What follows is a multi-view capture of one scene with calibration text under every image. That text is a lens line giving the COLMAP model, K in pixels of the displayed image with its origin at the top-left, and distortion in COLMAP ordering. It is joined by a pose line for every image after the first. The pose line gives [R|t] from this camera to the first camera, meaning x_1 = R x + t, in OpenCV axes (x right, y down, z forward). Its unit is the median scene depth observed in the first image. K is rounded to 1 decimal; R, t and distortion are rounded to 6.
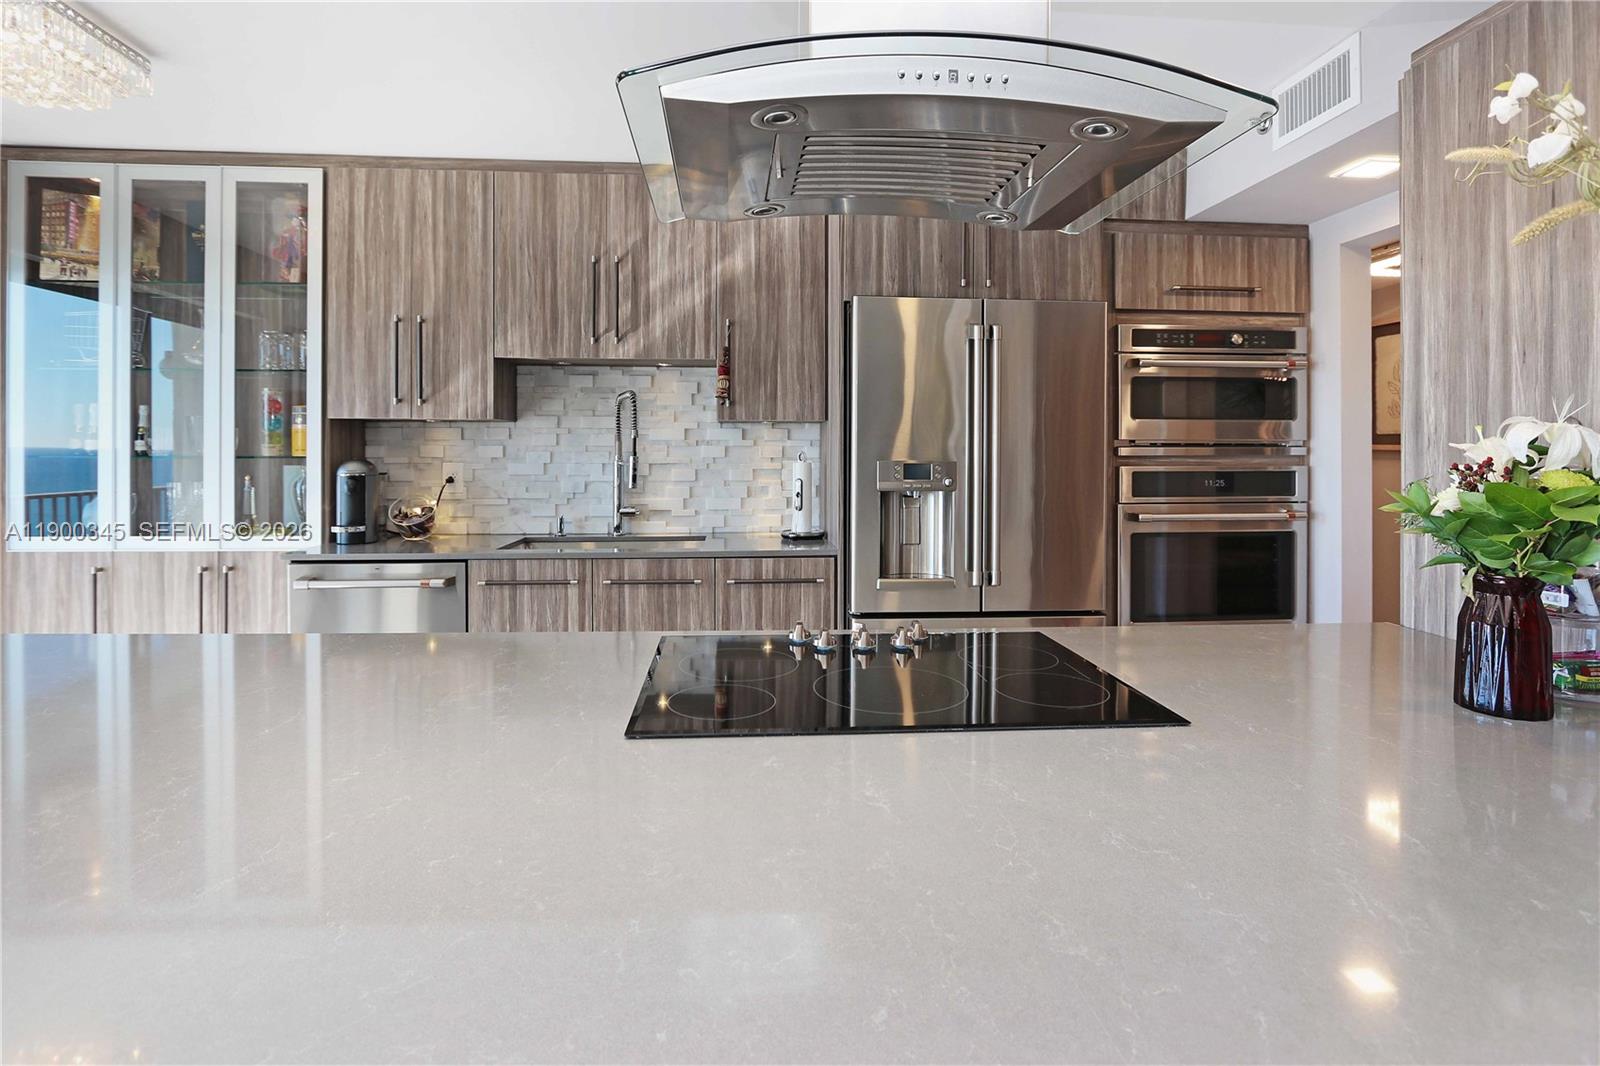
lens RADIAL K [[785.9, 0, 794.6], [0, 785.9, 445.3], [0, 0, 1]] dist [-0.016553, -0.000250]
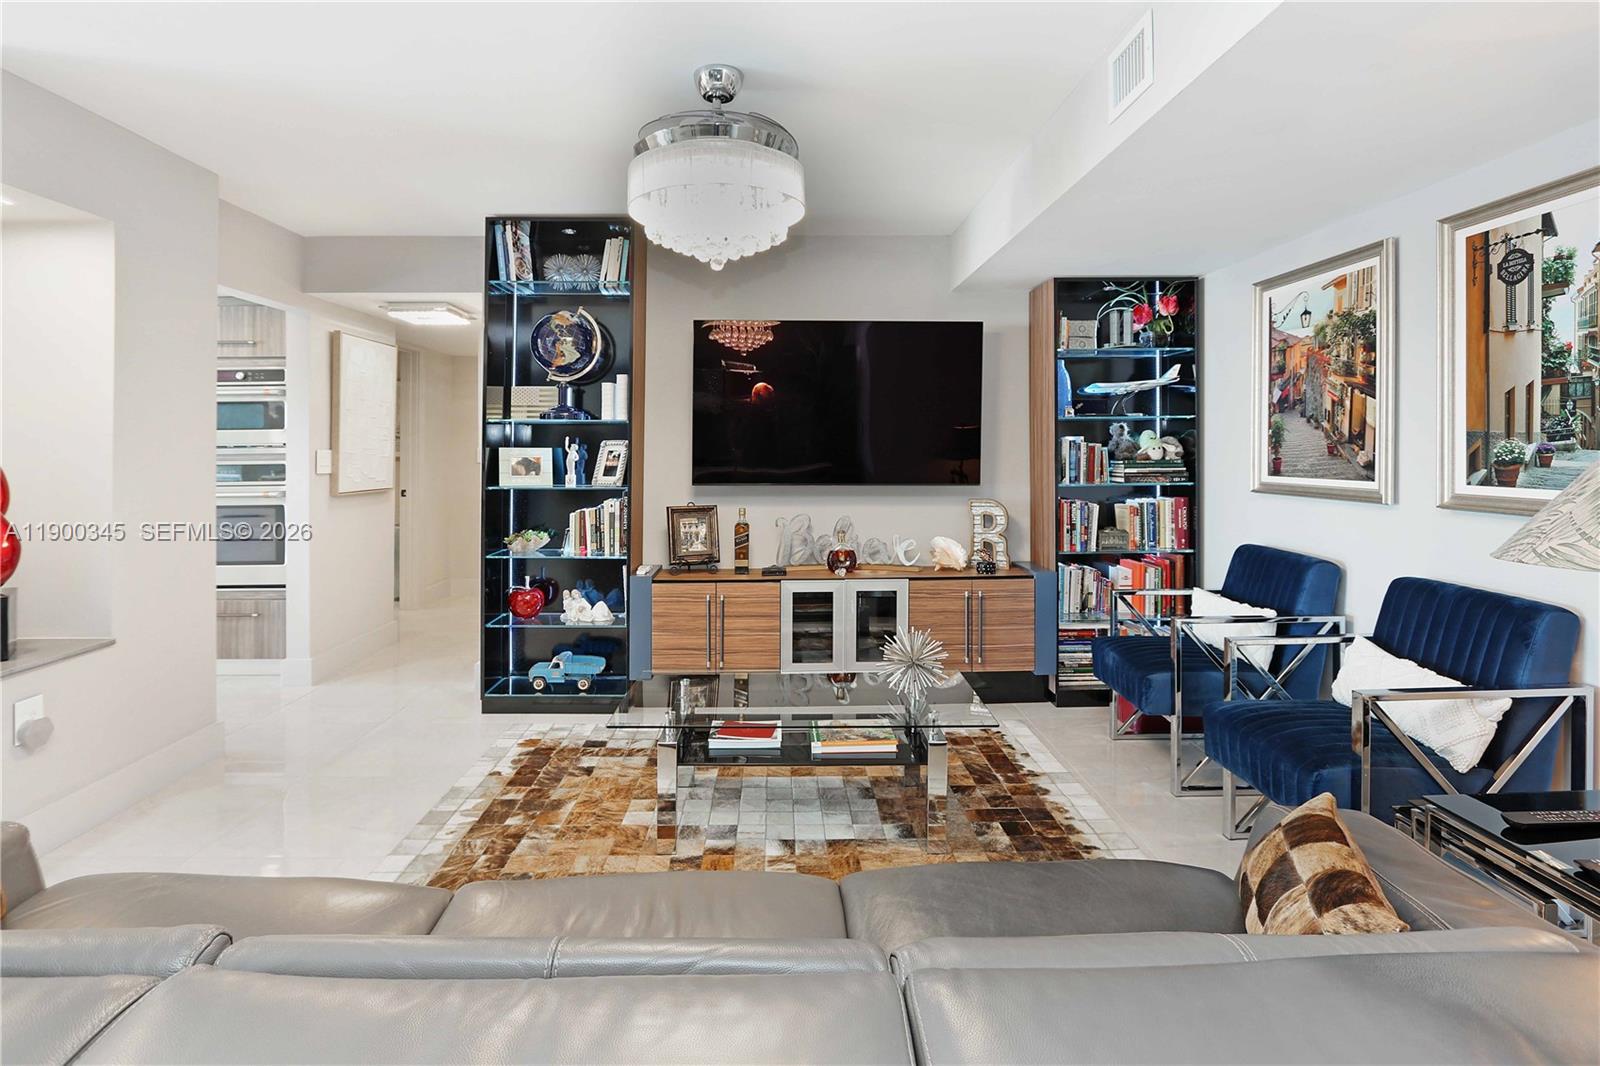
lens RADIAL K [[785.9, 0, 794.6], [0, 785.9, 445.3], [0, 0, 1]] dist [-0.016553, -0.000250]
pose [[0.997904, -0.009814, -0.063963, 1.704144], [0.009510, 0.999942, -0.005050, 0.015144], [0.064009, 0.004431, 0.997939, -0.415305]]
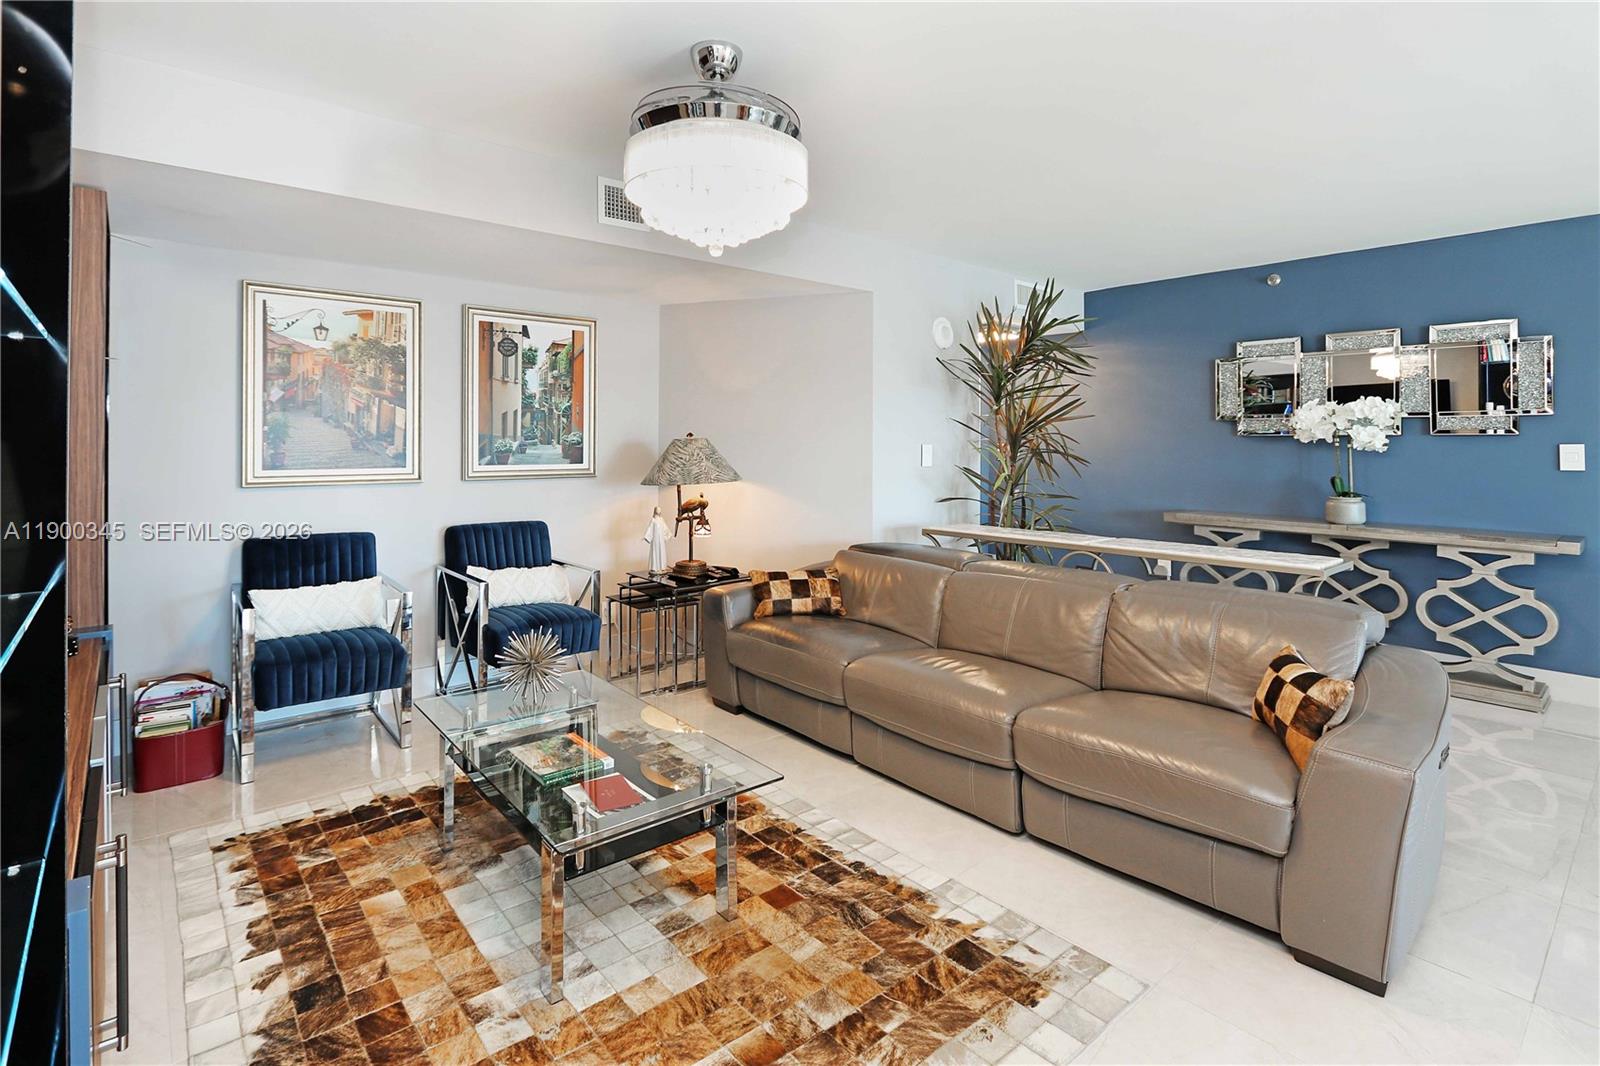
lens RADIAL K [[785.9, 0, 794.6], [0, 785.9, 445.3], [0, 0, 1]] dist [-0.016553, -0.000250]
pose [[-0.583019, -0.009599, 0.812402, 0.875363], [-0.004701, 0.999953, 0.008442, 0.008583], [-0.812445, 0.001103, -0.583037, 0.810660]]
